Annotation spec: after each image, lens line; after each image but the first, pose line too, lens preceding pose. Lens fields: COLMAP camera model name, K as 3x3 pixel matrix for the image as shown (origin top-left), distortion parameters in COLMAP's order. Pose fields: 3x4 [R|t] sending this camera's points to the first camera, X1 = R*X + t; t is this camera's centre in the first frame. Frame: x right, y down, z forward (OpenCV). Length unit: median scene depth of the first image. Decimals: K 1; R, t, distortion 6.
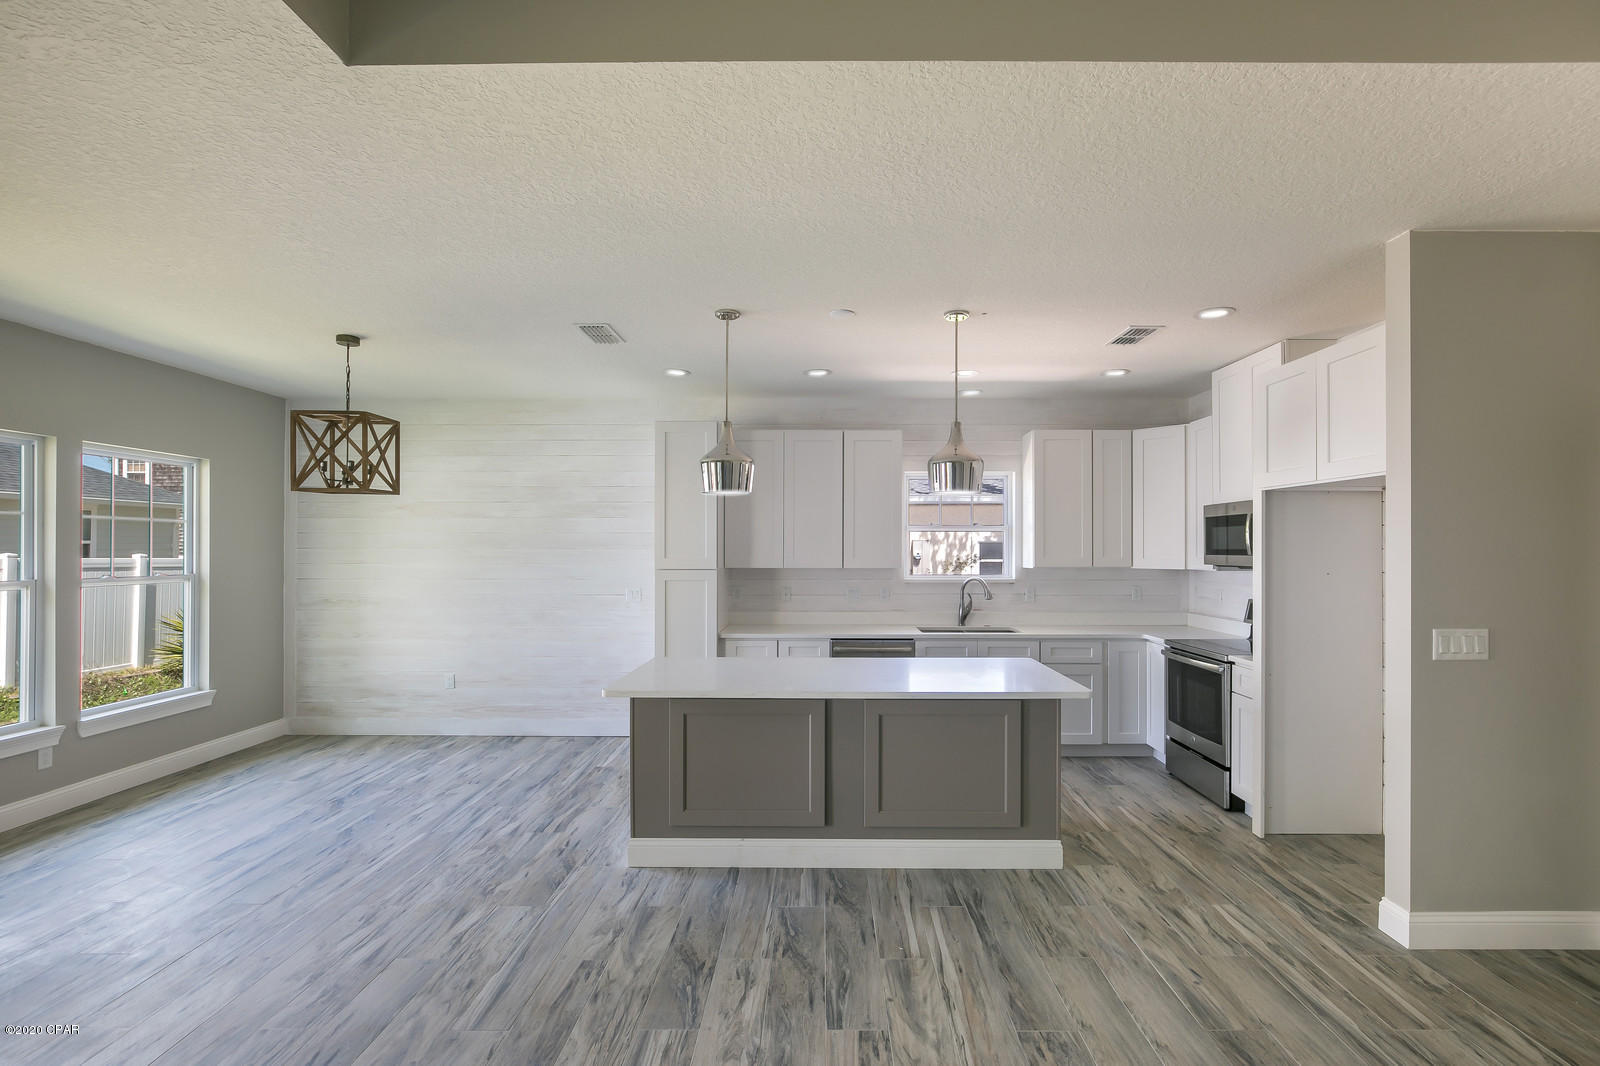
lens RADIAL K [[730.6, 0, 822.7], [0, 730.6, 541.3], [0, 0, 1]] dist [-0.013879, 0.004370]
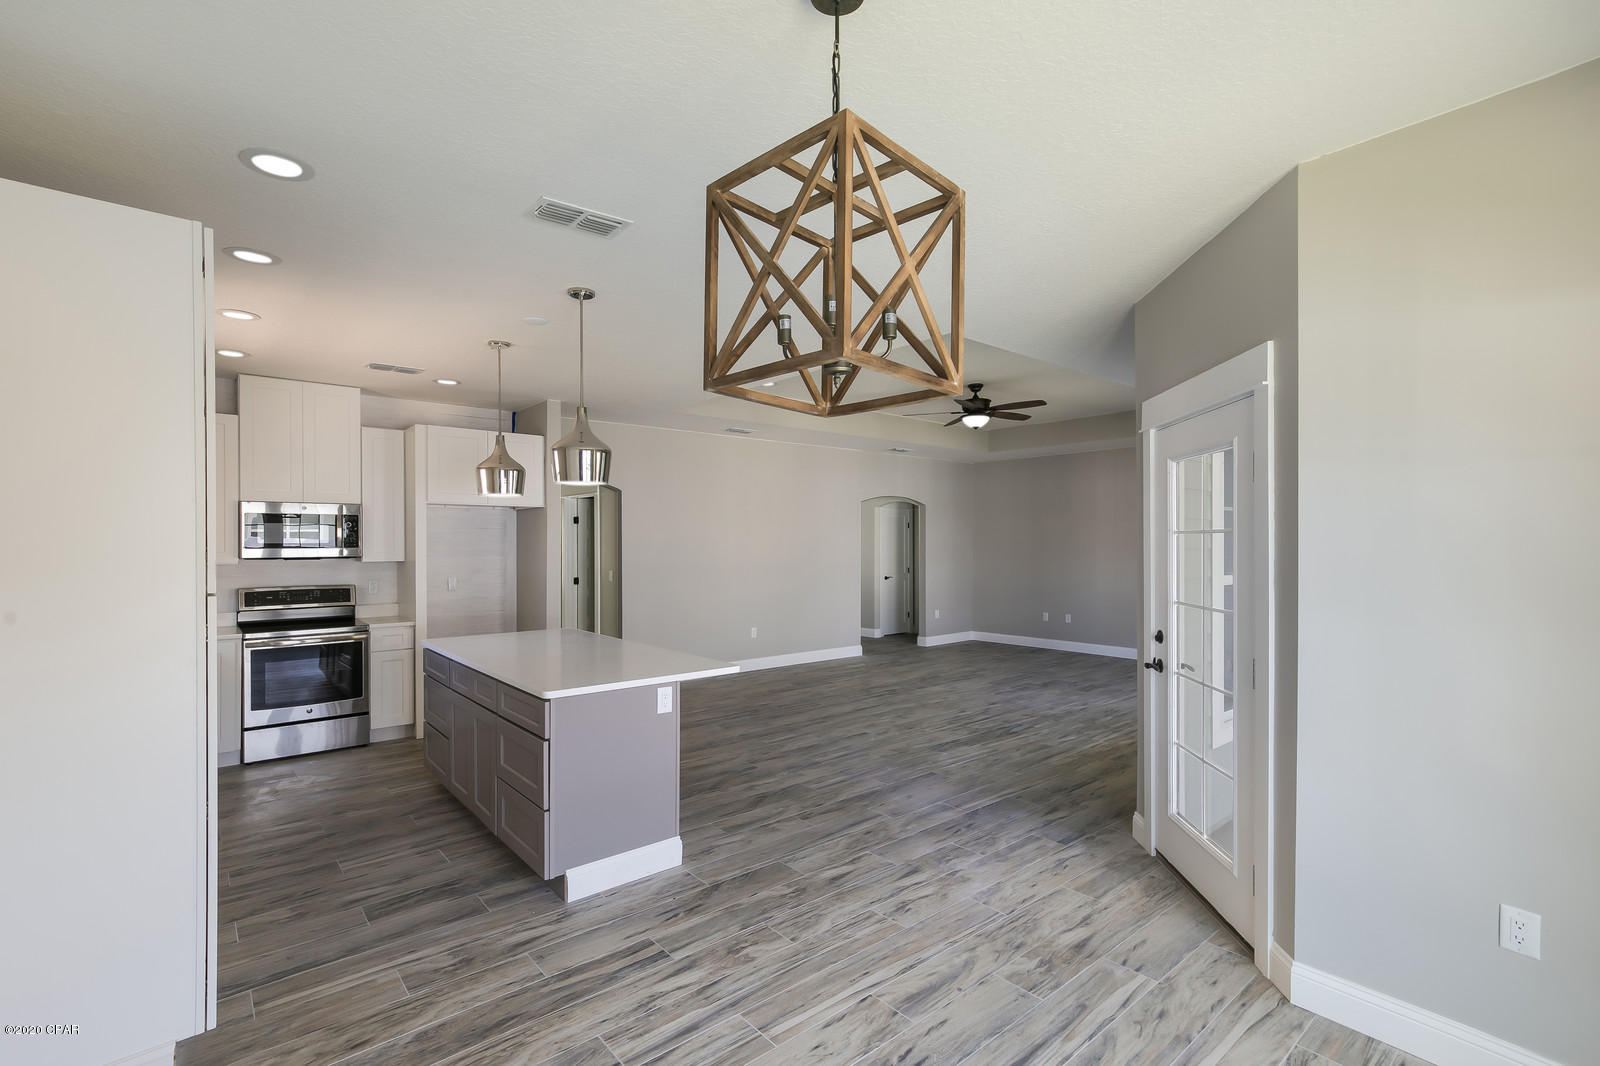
lens RADIAL K [[730.6, 0, 785.0], [0, 730.6, 535.9], [0, 0, 1]] dist [-0.013879, 0.004370]
pose [[-0.634363, 0.007430, 0.773000, -0.907810], [-0.006451, 0.999868, -0.014904, 0.012441], [-0.773009, -0.014441, -0.634231, 1.231756]]
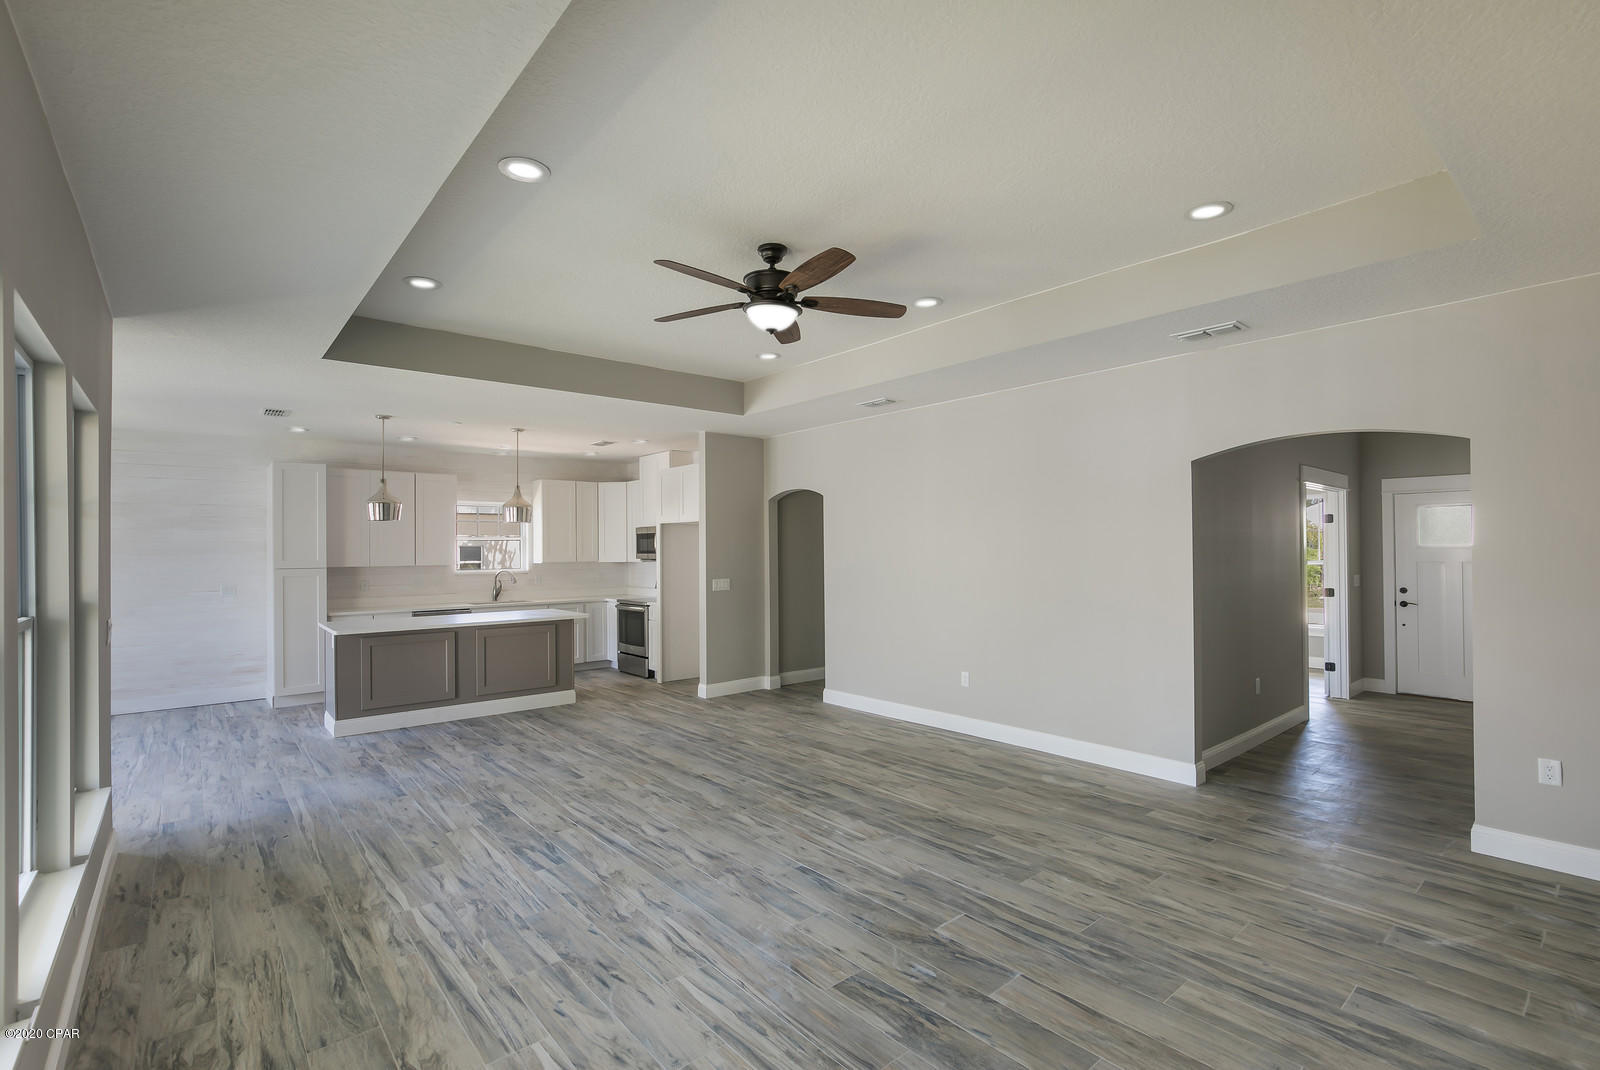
lens RADIAL K [[730.6, 0, 792.5], [0, 730.6, 537.2], [0, 0, 1]] dist [-0.013879, 0.004370]
pose [[0.768612, 0.002710, 0.639709, -0.431408], [0.004002, 0.999951, -0.009045, -0.006170], [-0.639703, 0.009512, 0.768564, -0.822887]]
